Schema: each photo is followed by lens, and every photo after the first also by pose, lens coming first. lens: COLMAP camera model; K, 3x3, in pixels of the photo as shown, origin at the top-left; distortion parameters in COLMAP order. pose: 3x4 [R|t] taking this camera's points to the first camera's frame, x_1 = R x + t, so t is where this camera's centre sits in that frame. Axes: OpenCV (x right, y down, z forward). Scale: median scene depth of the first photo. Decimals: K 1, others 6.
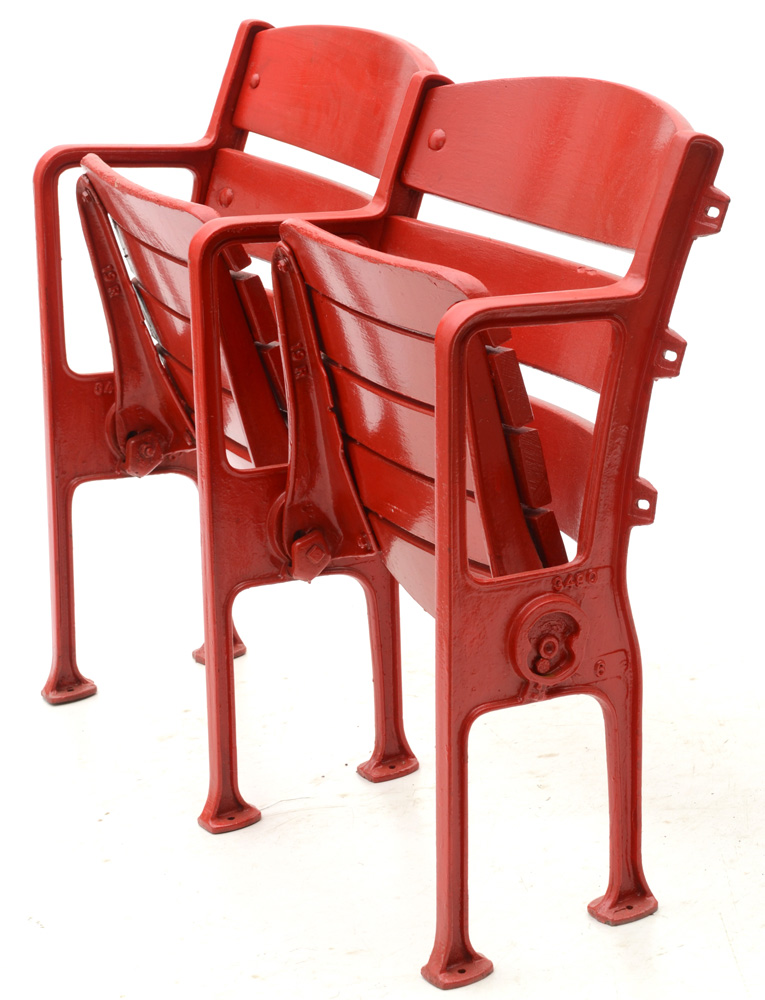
lens RADIAL K [[3768.1, 0, 381.3], [0, 3768.1, 499.5], [0, 0, 1]] dist [0.642044, 0.000000]
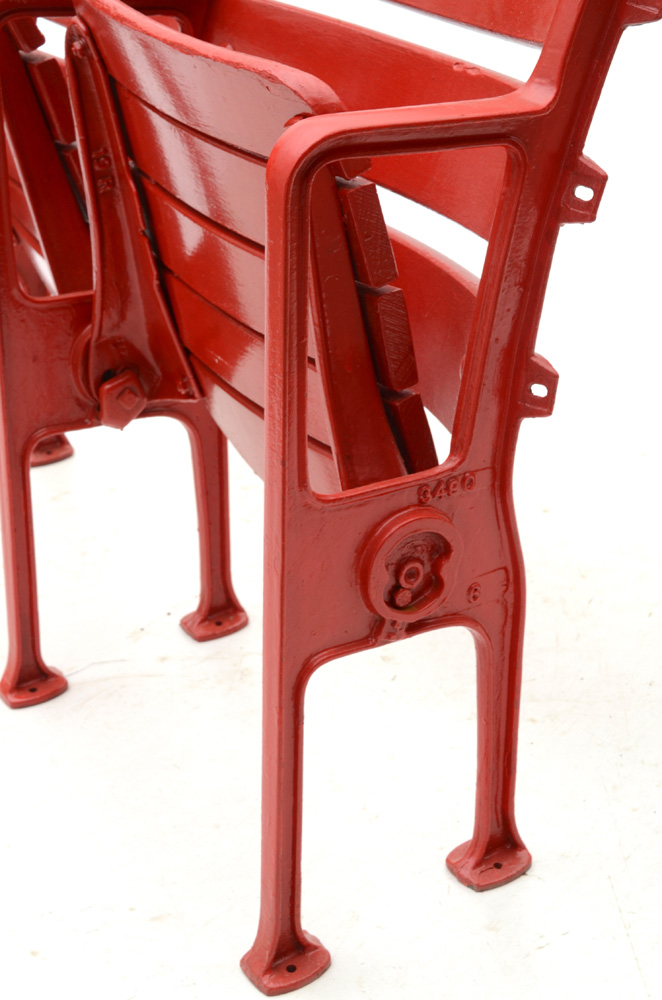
lens RADIAL K [[2221.6, 0, 331.4], [0, 2221.6, 503.8], [0, 0, 1]] dist [0.369896, 0.000000]
pose [[0.999244, 0.010196, 0.037510, 0.010746], [-0.015742, 0.988459, 0.150671, -0.042308], [-0.035541, -0.151147, 0.987872, 0.543537]]
